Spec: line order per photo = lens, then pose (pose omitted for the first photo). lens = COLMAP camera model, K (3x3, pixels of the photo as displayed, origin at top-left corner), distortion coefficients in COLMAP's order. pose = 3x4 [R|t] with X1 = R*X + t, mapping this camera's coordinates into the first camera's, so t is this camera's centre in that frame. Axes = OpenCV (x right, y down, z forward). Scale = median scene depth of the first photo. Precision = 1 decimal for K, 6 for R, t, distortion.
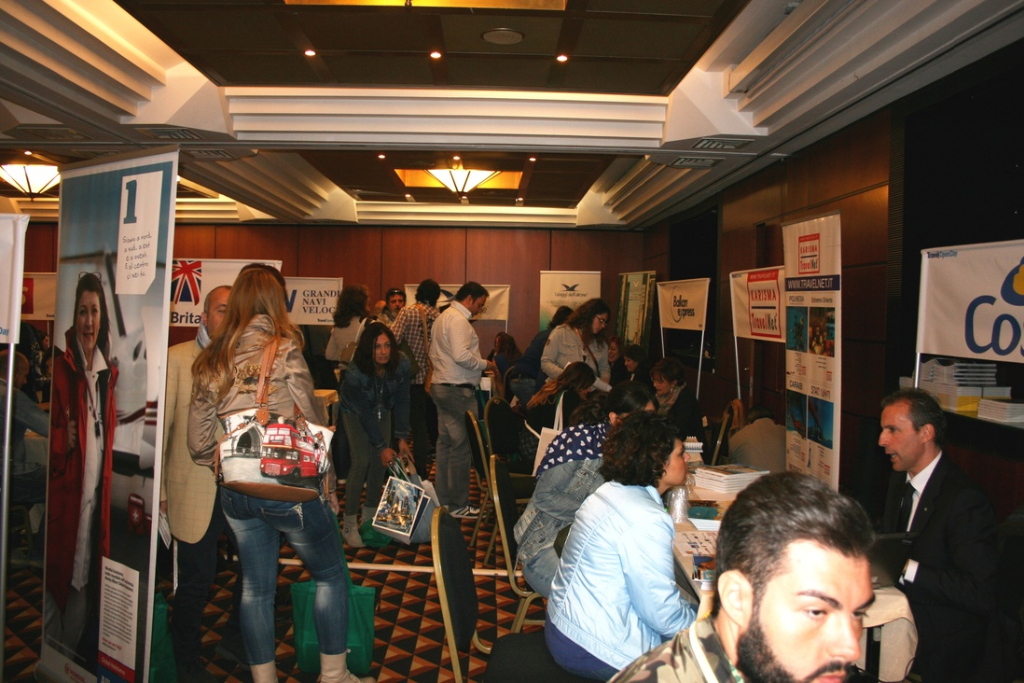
lens RADIAL K [[862.8, 0, 509.7], [0, 862.8, 335.9], [0, 0, 1]] dist [-0.140022, 0.099159]
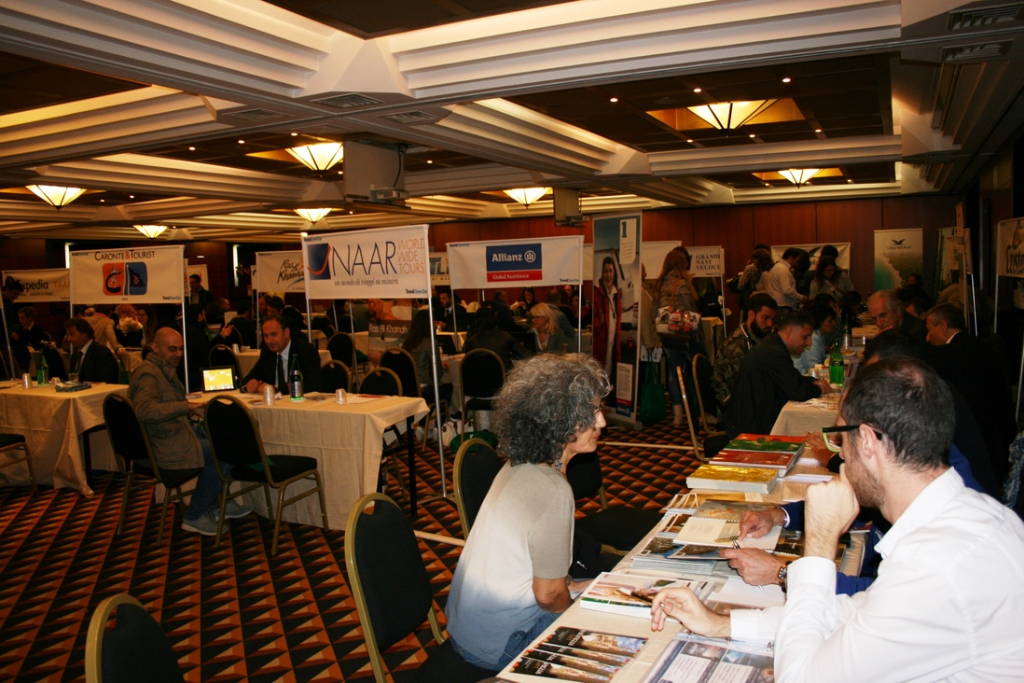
lens RADIAL K [[862.8, 0, 511.9], [0, 862.8, 337.5], [0, 0, 1]] dist [-0.140022, 0.099159]
pose [[0.895289, -0.014573, -0.445247, 0.415668], [0.036658, 0.998485, 0.041031, 0.054791], [0.443974, -0.053056, 0.894467, -1.526682]]
